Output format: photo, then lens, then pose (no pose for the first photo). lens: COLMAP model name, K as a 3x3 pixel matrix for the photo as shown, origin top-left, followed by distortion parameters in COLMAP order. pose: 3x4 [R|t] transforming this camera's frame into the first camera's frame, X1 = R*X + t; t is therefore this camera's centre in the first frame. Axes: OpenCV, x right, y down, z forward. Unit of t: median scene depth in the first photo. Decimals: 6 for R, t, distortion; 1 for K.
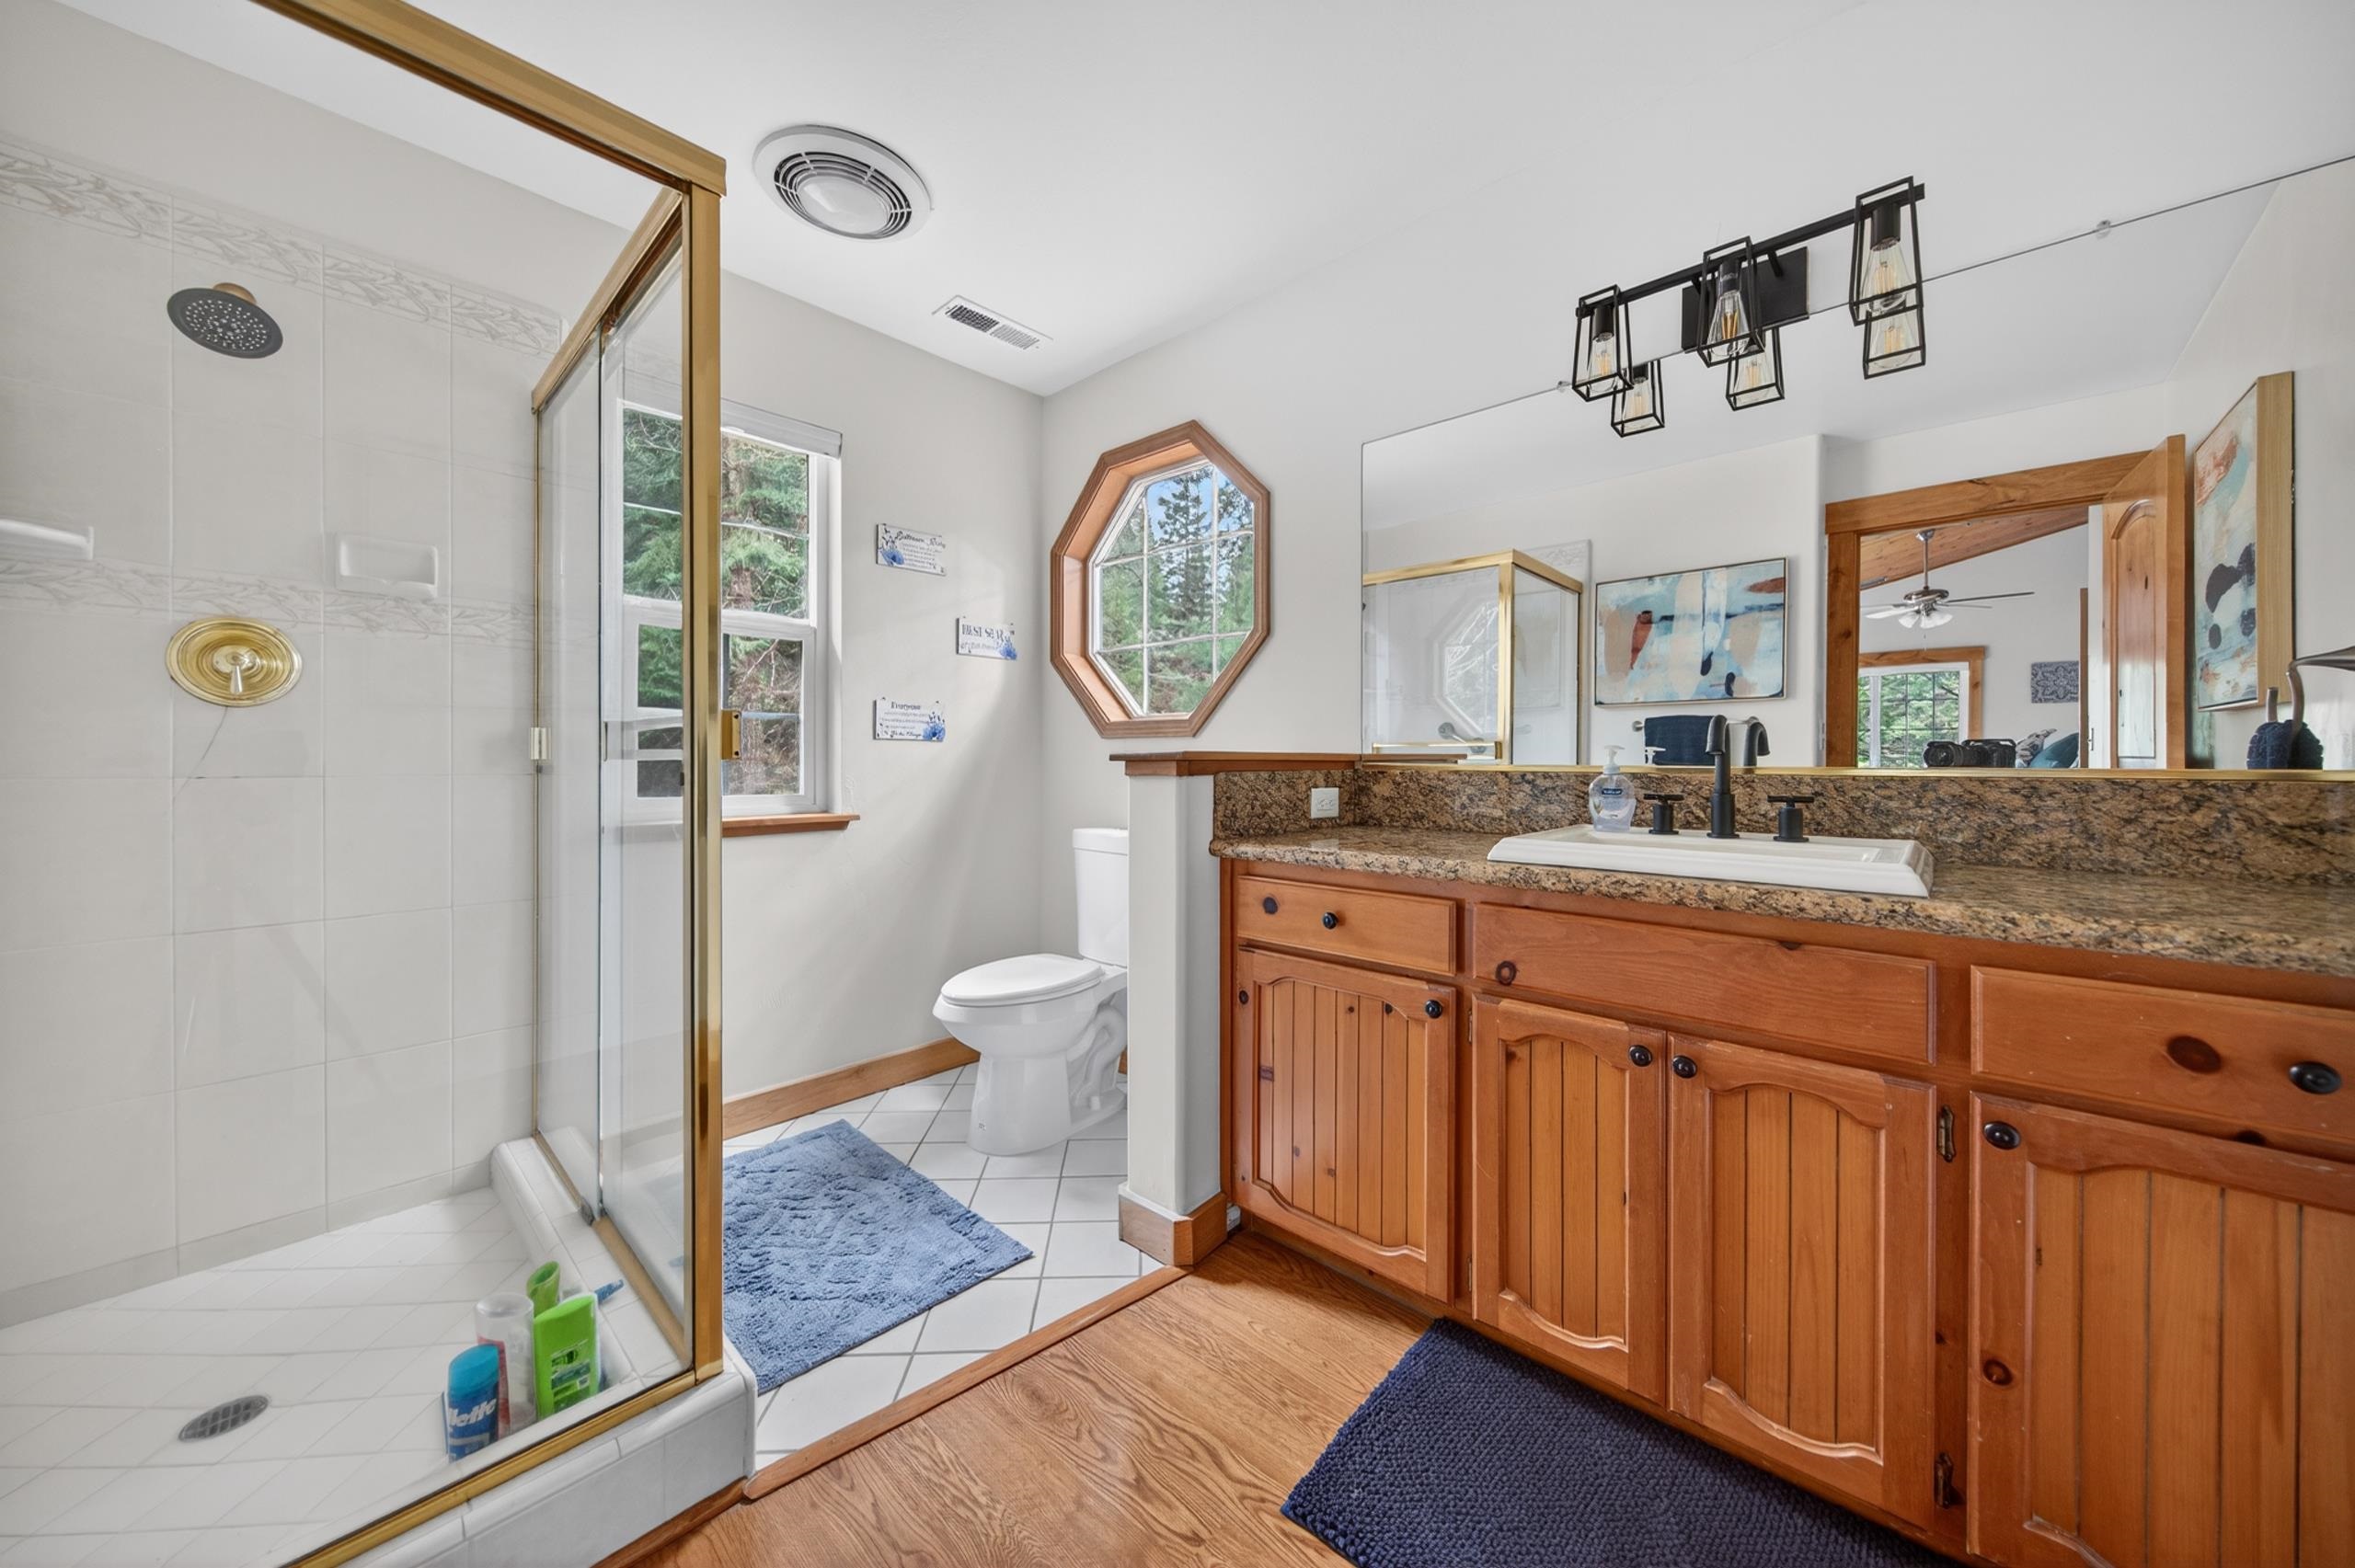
lens RADIAL K [[825.0, 0, 1178.8], [0, 825.0, 768.2], [0, 0, 1]] dist [0.002413, -0.000236]
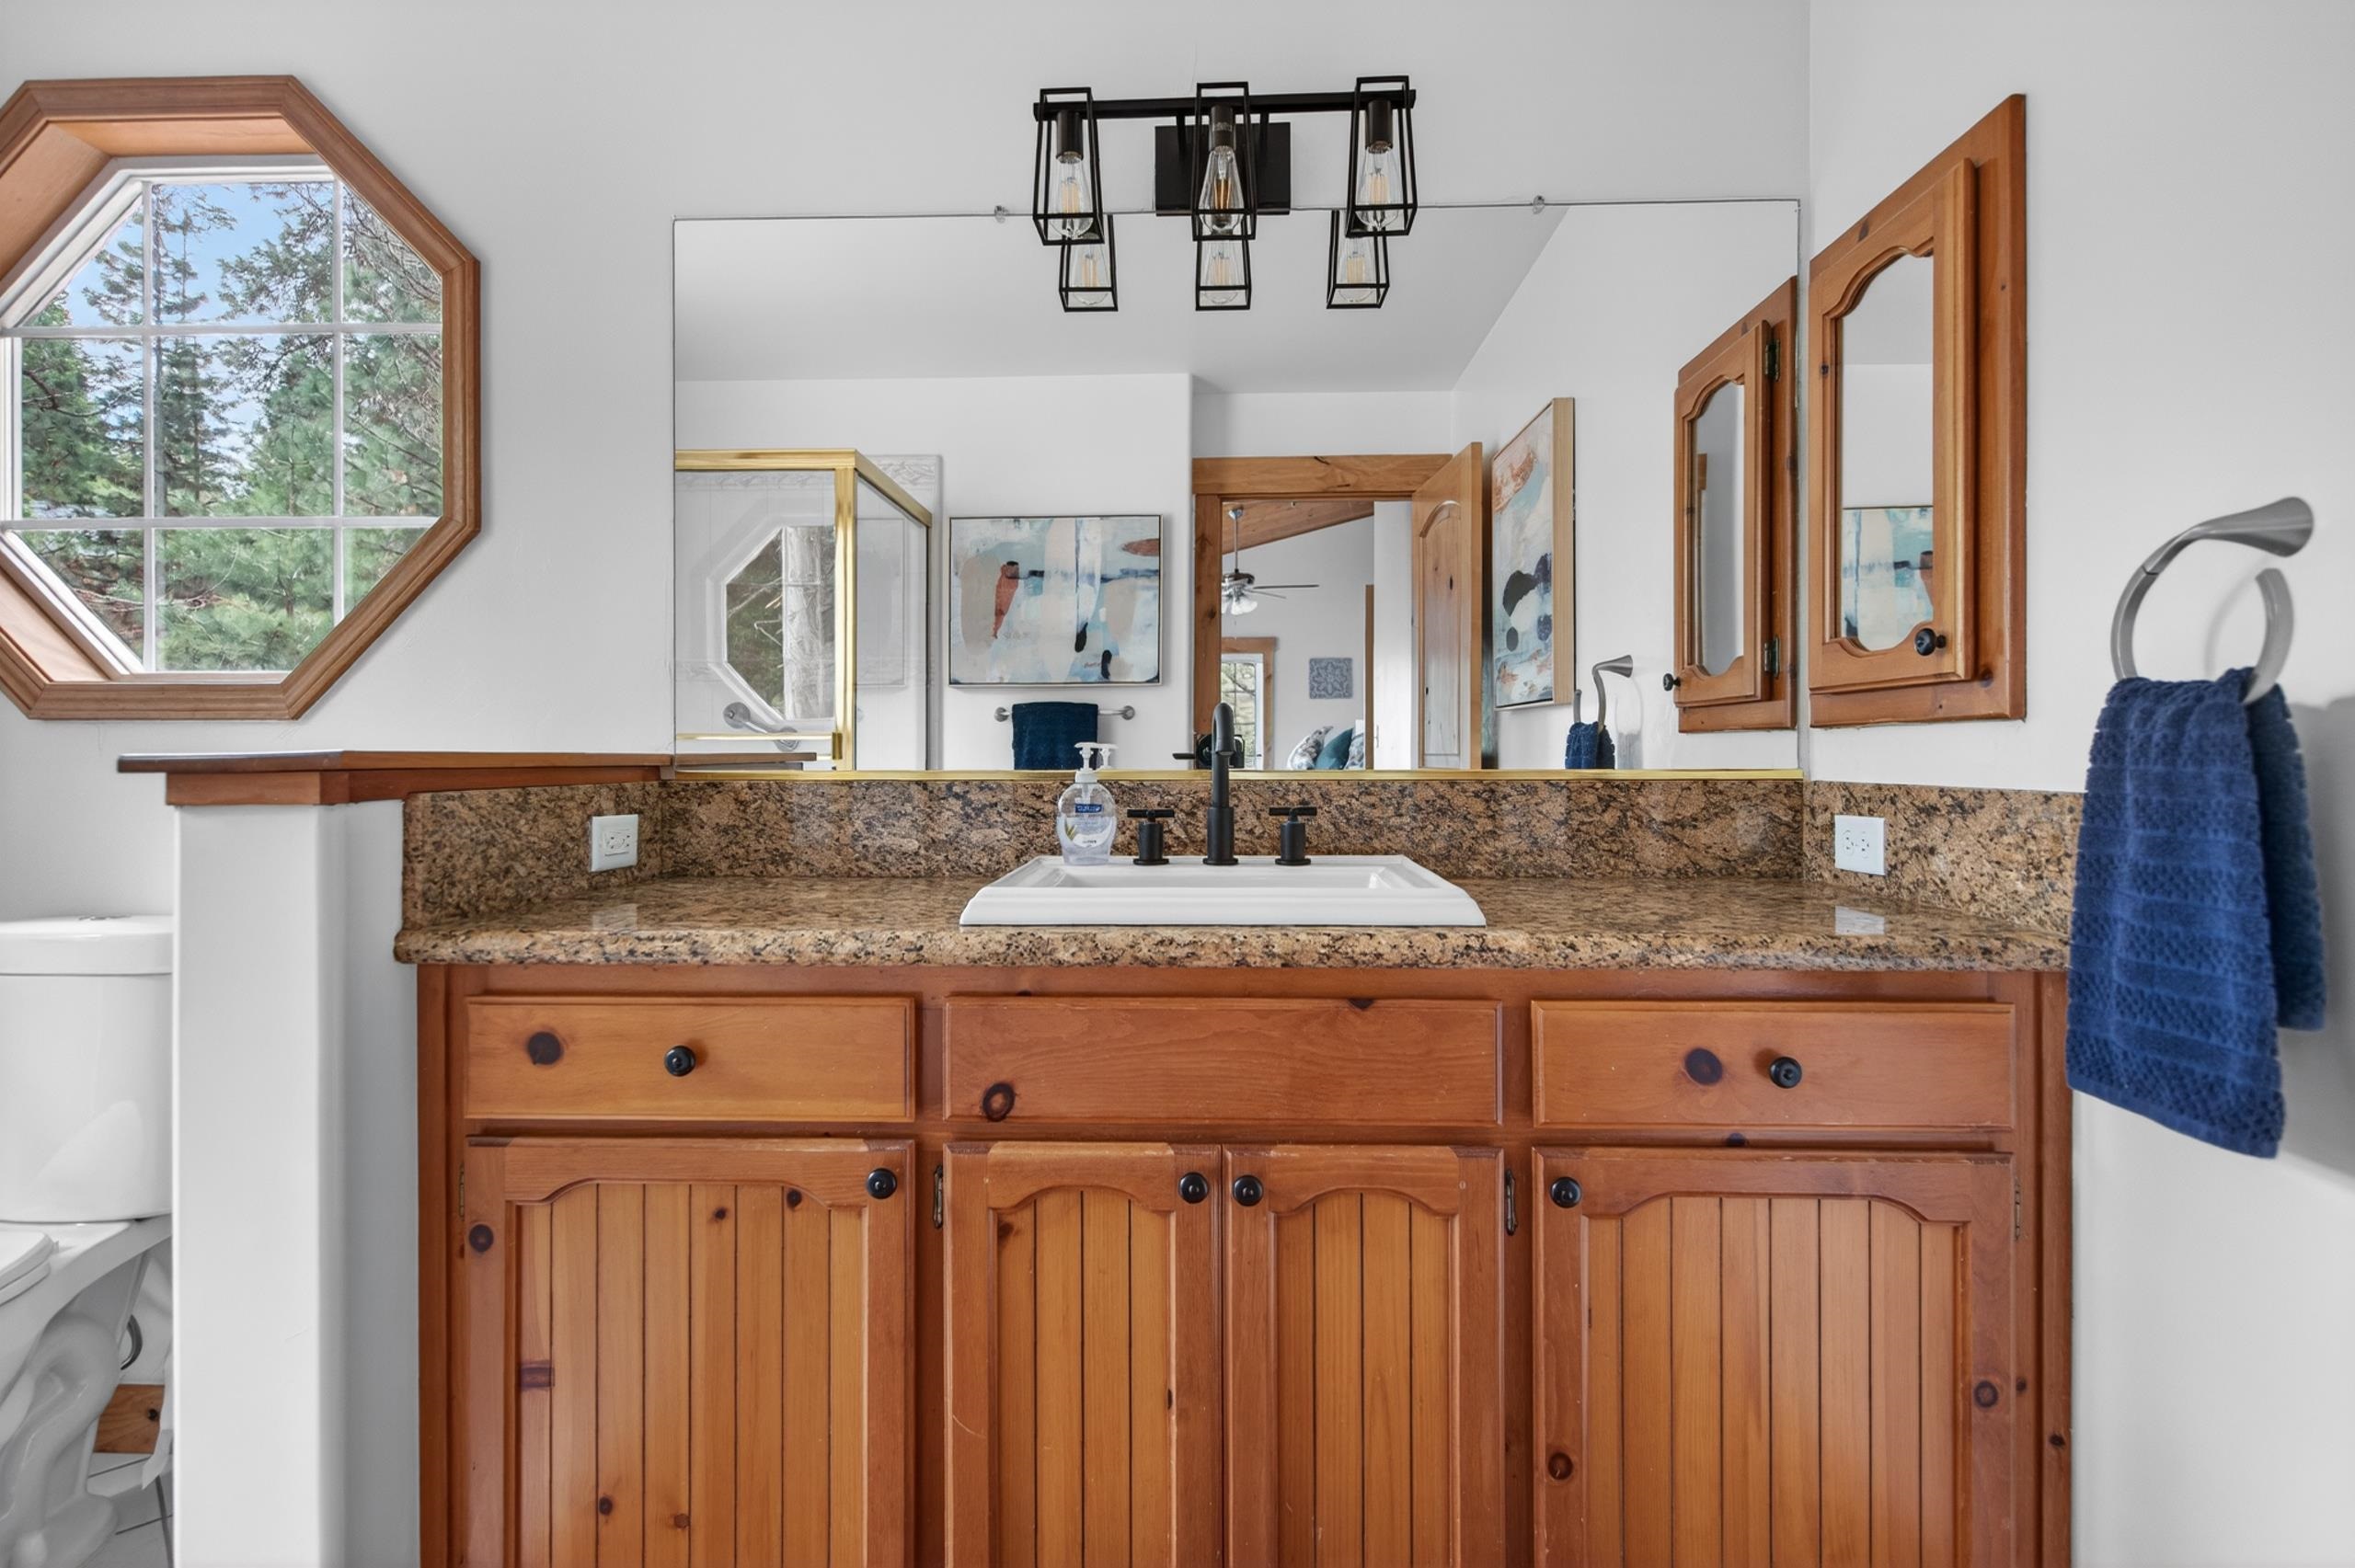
lens RADIAL K [[1202.1, 0, 1177.9], [0, 1202.1, 761.3], [0, 0, 1]] dist [0.008826, -0.000781]
pose [[0.758866, -0.006041, 0.651219, -0.078519], [0.011325, 0.999928, -0.003922, -0.006157], [-0.651149, 0.010351, 0.758880, 0.163987]]
